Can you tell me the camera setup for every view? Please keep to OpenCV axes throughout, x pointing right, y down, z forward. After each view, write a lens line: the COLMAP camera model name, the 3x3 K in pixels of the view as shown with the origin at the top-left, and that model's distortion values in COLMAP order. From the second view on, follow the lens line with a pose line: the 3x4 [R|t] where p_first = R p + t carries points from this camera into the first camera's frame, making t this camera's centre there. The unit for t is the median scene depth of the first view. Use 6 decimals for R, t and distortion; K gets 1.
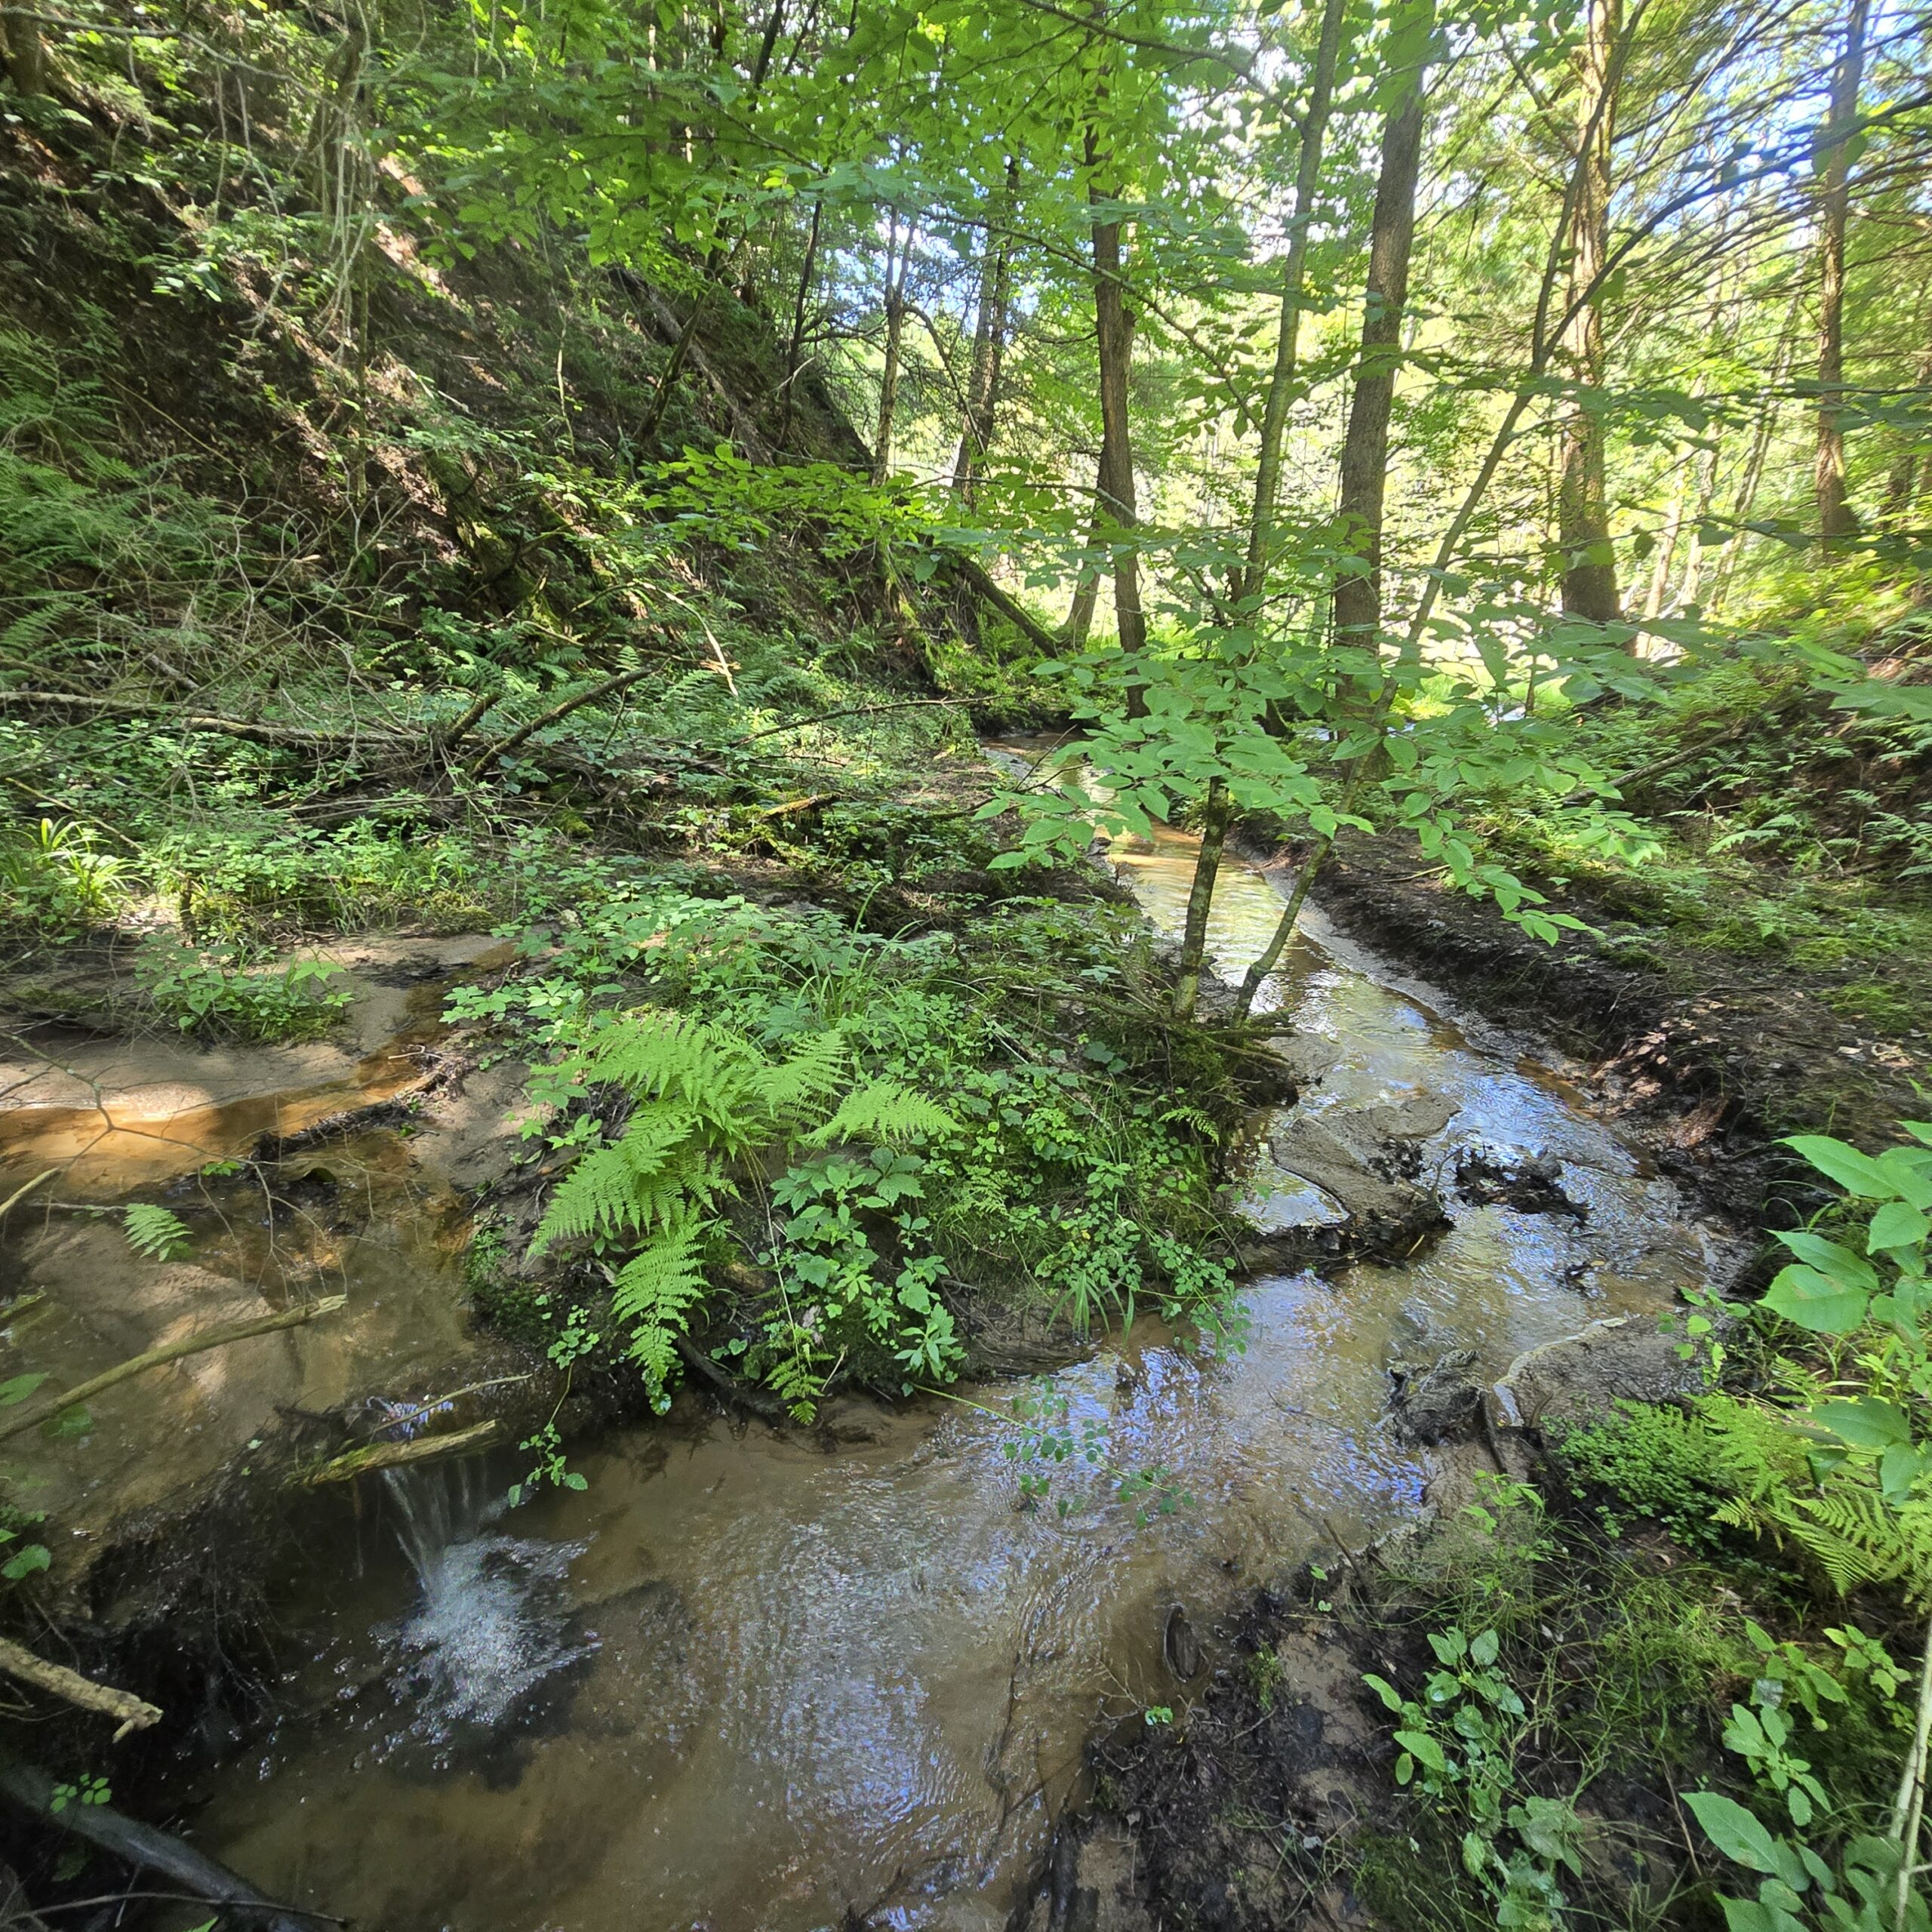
lens RADIAL K [[1155.5, 0, 966.0], [0, 1155.5, 966.0], [0, 0, 1]] dist [-0.006424, -0.000539]
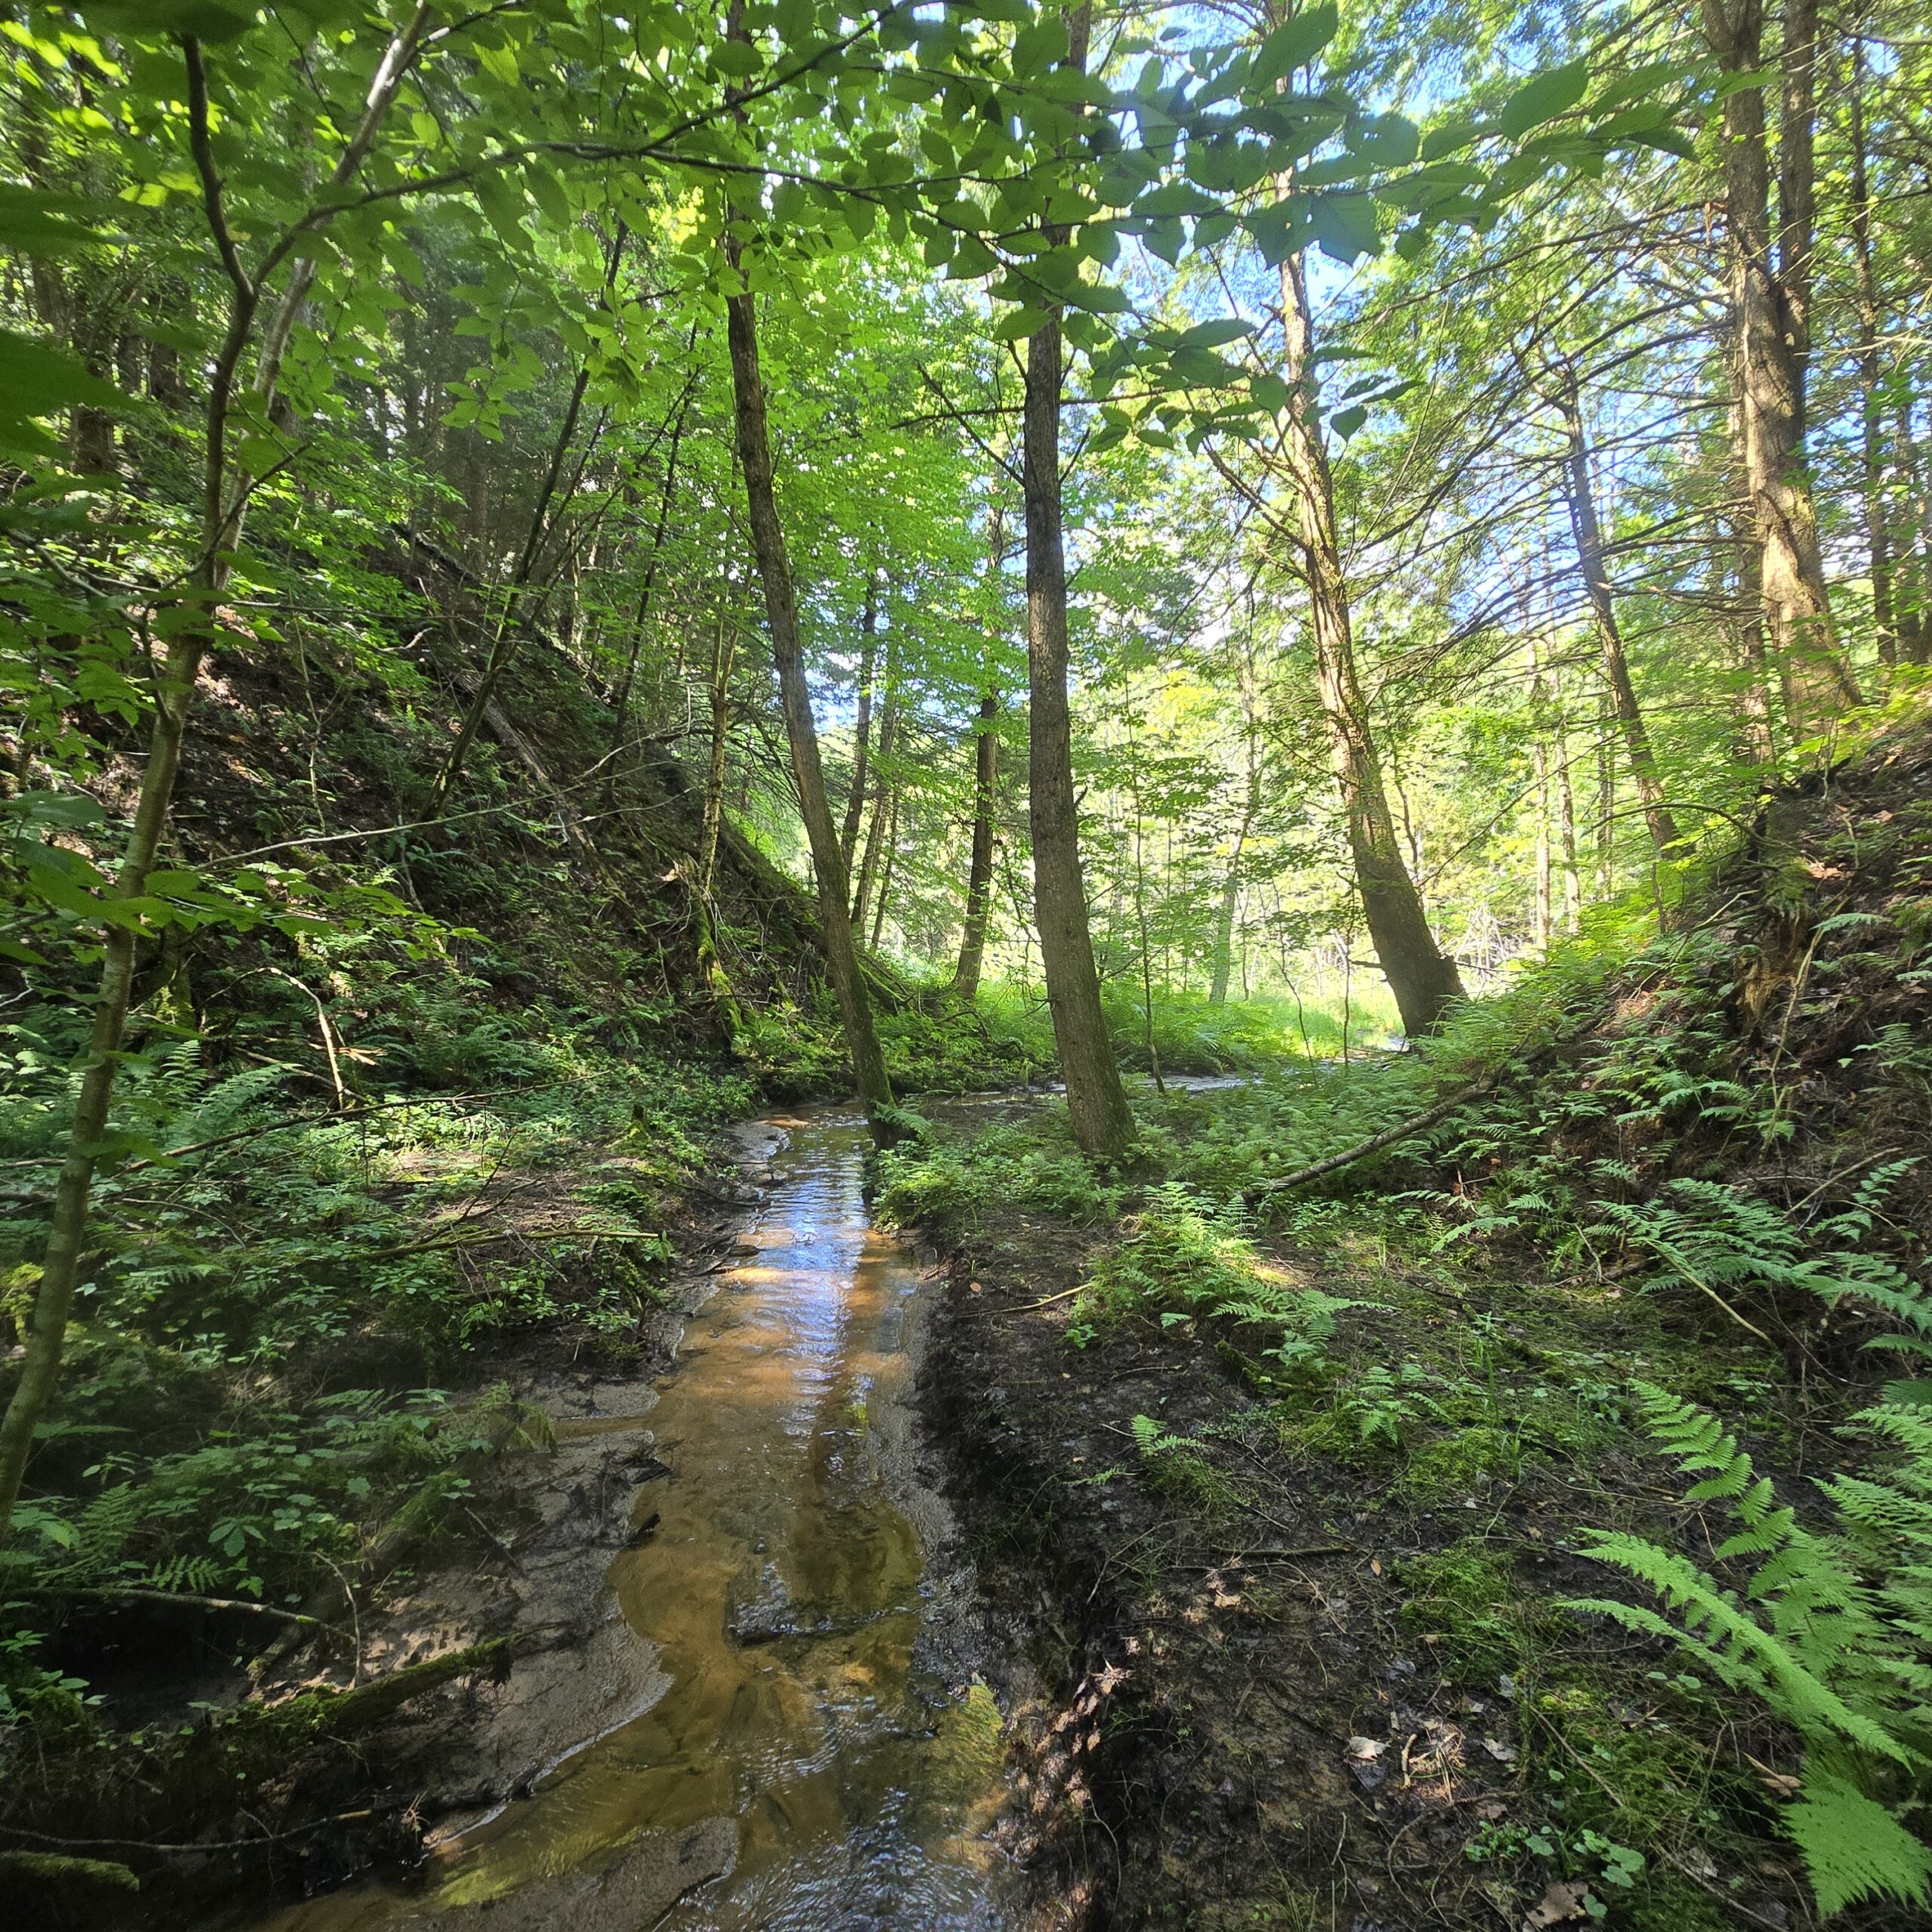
lens RADIAL K [[1125.2, 0, 966.1], [0, 1125.2, 901.5], [0, 0, 1]] dist [-0.000154, 0.000161]
pose [[0.999072, -0.042979, 0.002943, 0.306367], [0.041330, 0.936993, -0.346893, -0.062408], [0.012151, 0.346693, 0.937900, 0.190652]]
